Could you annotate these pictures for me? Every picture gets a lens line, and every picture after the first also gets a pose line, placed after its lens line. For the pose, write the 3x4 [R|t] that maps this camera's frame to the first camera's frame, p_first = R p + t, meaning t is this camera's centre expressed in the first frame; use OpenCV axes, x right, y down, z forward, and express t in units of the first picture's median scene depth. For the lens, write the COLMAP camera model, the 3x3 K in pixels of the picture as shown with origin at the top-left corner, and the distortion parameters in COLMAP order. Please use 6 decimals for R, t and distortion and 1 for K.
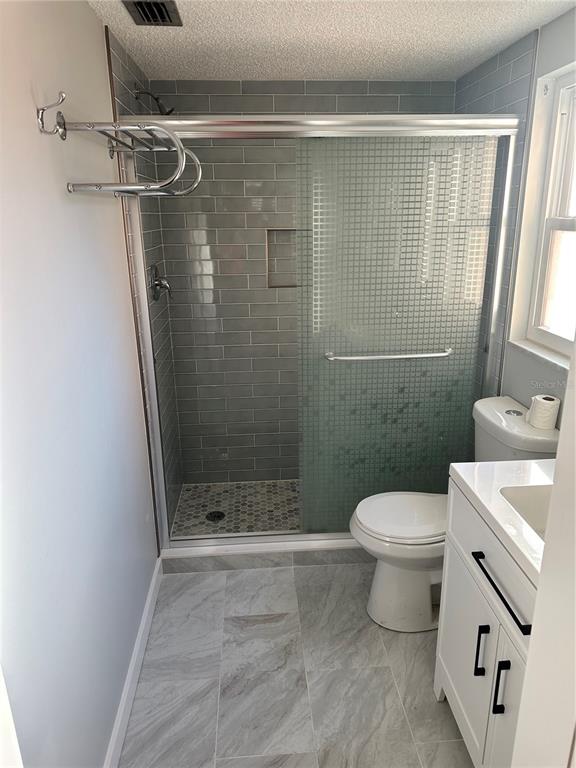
lens RADIAL K [[547.2, 0, 290.2], [0, 547.2, 384.5], [0, 0, 1]] dist [-0.001867, -0.001029]
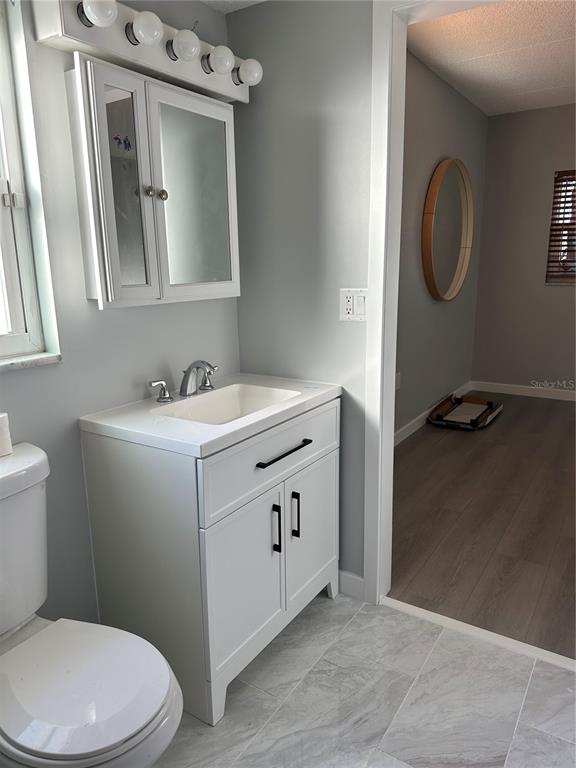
lens RADIAL K [[547.2, 0, 288.8], [0, 547.2, 382.8], [0, 0, 1]] dist [-0.001867, -0.001029]
pose [[-0.792360, -0.102638, 0.601358, -0.296907], [0.213631, 0.876645, 0.431108, -0.256417], [-0.571426, 0.470062, -0.672692, 1.320685]]
